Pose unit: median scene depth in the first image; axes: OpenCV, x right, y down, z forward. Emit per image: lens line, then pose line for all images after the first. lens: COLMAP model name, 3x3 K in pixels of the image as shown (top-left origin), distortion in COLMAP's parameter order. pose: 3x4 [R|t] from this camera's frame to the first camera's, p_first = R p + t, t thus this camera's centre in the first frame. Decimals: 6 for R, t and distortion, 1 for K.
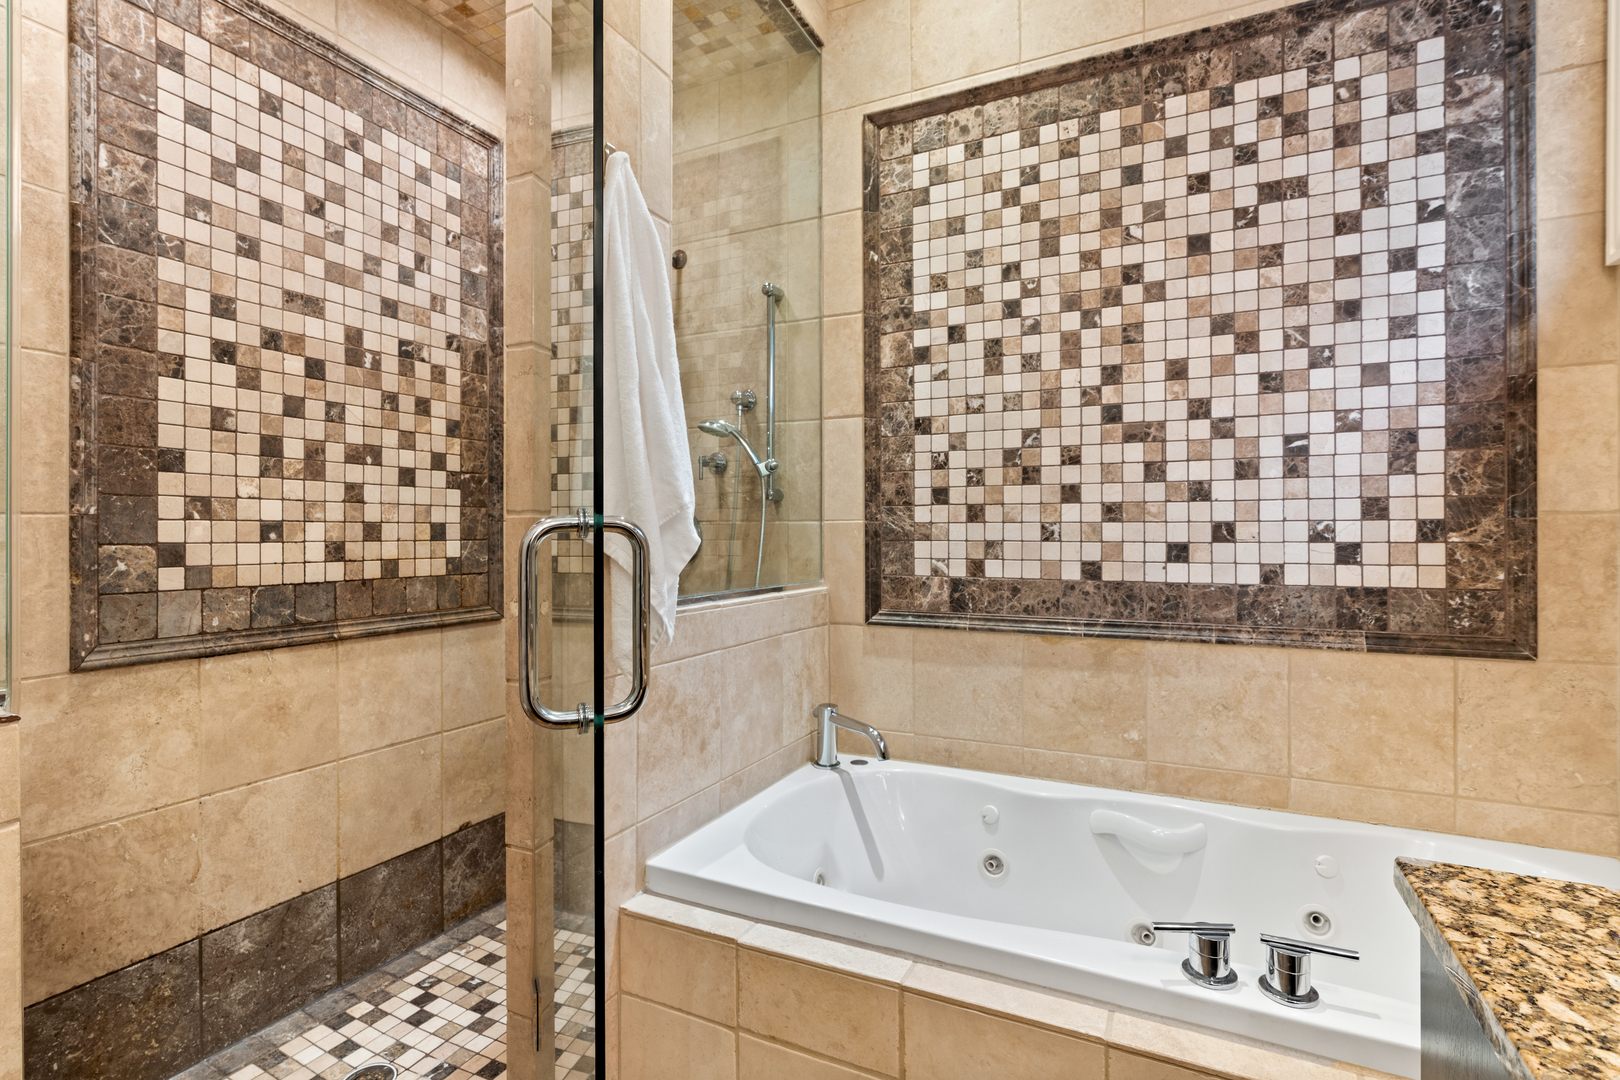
lens RADIAL K [[760.0, 0, 805.3], [0, 760.0, 536.9], [0, 0, 1]] dist [-0.009489, 0.002629]
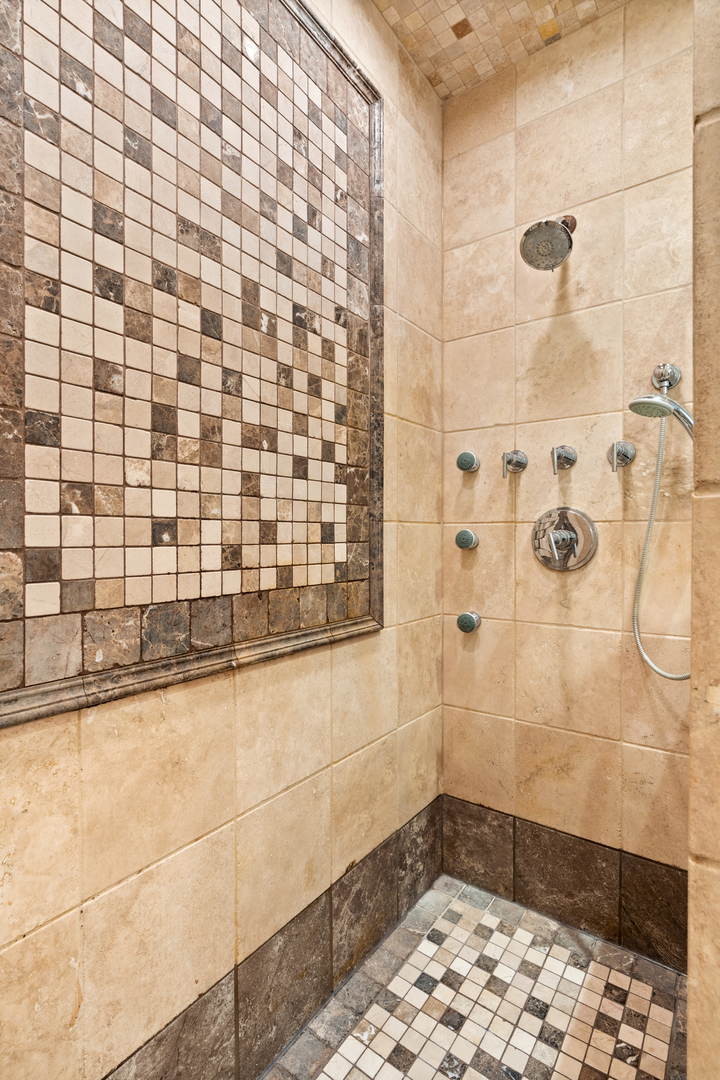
lens RADIAL K [[506.7, 0, 362.8], [0, 506.7, 542.6], [0, 0, 1]] dist [-0.009489, 0.002629]
pose [[0.986275, 0.004962, -0.165037, -0.400796], [-0.003422, 0.999948, 0.009617, -0.001710], [0.165076, -0.008921, 0.986240, 0.501759]]
